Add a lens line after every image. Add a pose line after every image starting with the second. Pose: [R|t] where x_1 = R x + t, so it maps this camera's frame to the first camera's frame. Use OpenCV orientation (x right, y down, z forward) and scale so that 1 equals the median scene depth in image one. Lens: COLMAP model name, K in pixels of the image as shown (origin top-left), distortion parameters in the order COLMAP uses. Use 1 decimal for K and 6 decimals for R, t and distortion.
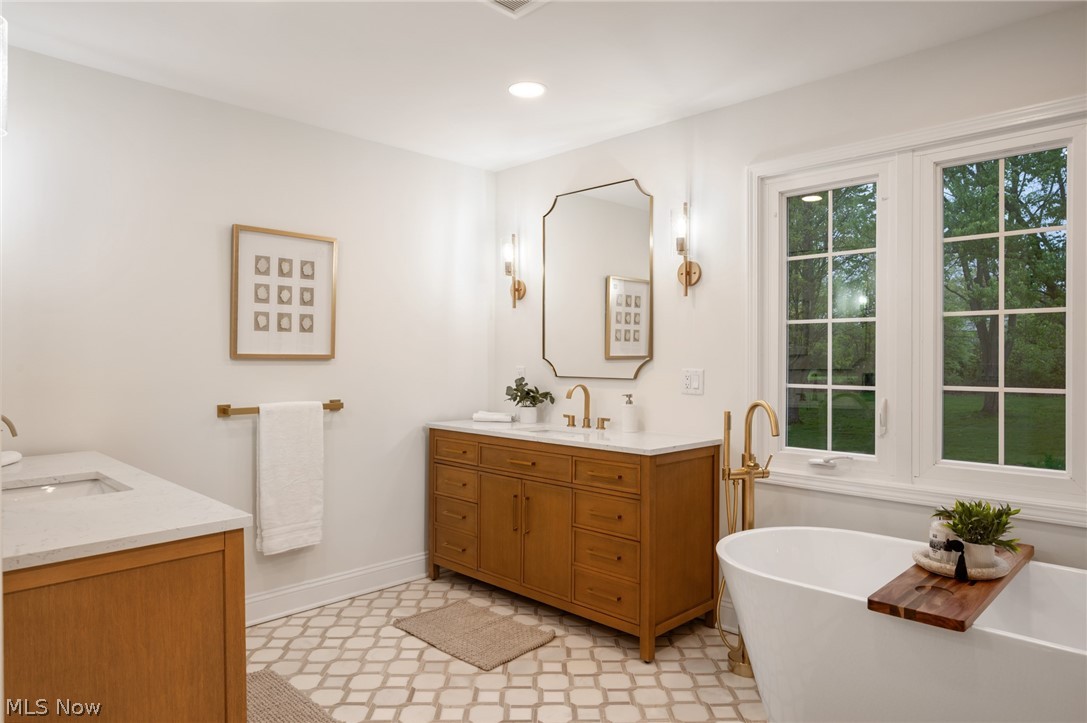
lens RADIAL K [[674.5, 0, 543.5], [0, 674.5, 361.5], [0, 0, 1]] dist [-0.029655, 0.000040]
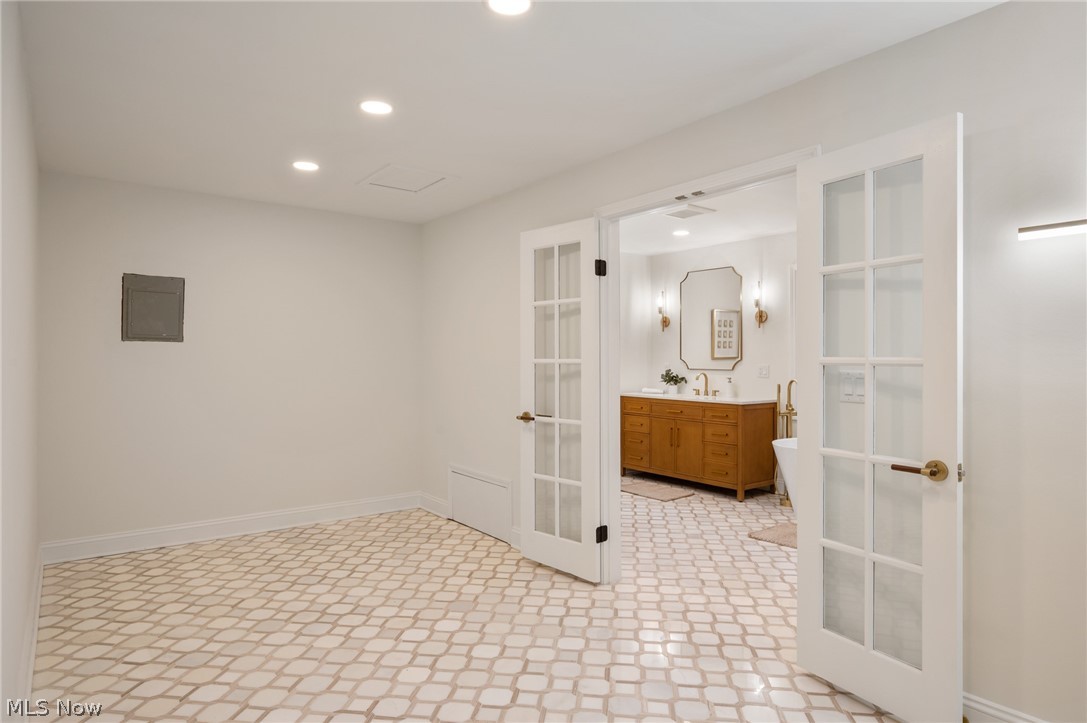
lens RADIAL K [[624.4, 0, 543.5], [0, 624.4, 361.5], [0, 0, 1]] dist [-0.000041, -0.000128]
pose [[0.990341, -0.003361, -0.138613, -0.150586], [0.003762, 0.999989, 0.002631, -0.004583], [0.138603, -0.003127, 0.990343, -0.836218]]
